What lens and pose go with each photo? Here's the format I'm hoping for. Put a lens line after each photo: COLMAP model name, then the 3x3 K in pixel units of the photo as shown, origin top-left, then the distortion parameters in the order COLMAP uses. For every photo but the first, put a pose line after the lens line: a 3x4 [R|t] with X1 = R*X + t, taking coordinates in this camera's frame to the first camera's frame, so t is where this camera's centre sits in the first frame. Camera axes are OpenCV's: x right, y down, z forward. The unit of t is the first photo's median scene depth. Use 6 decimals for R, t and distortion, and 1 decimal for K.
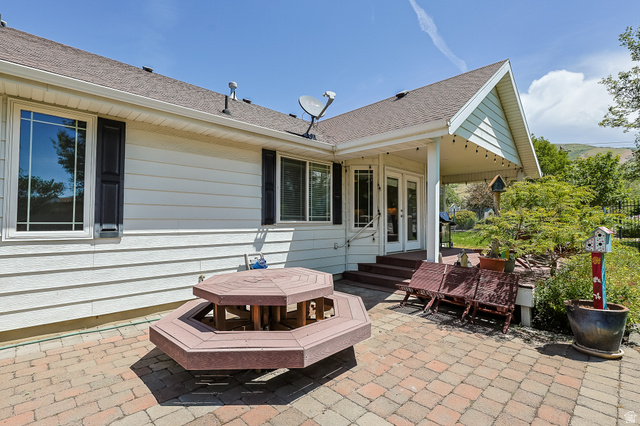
lens RADIAL K [[293.4, 0, 318.2], [0, 293.4, 209.6], [0, 0, 1]] dist [-0.006504, -0.000160]
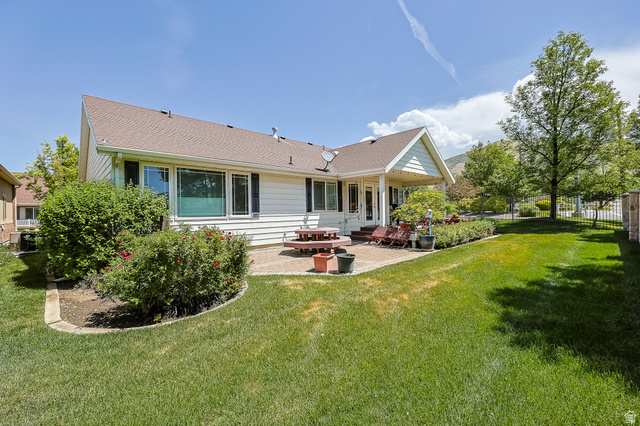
lens RADIAL K [[268.3, 0, 318.5], [0, 268.3, 212.1], [0, 0, 1]] dist [0.000643, -0.001564]
pose [[0.999530, -0.023691, -0.019437, -0.054750], [0.024383, 0.999049, 0.036140, -0.018563], [0.018562, -0.036597, 0.999158, -0.943044]]
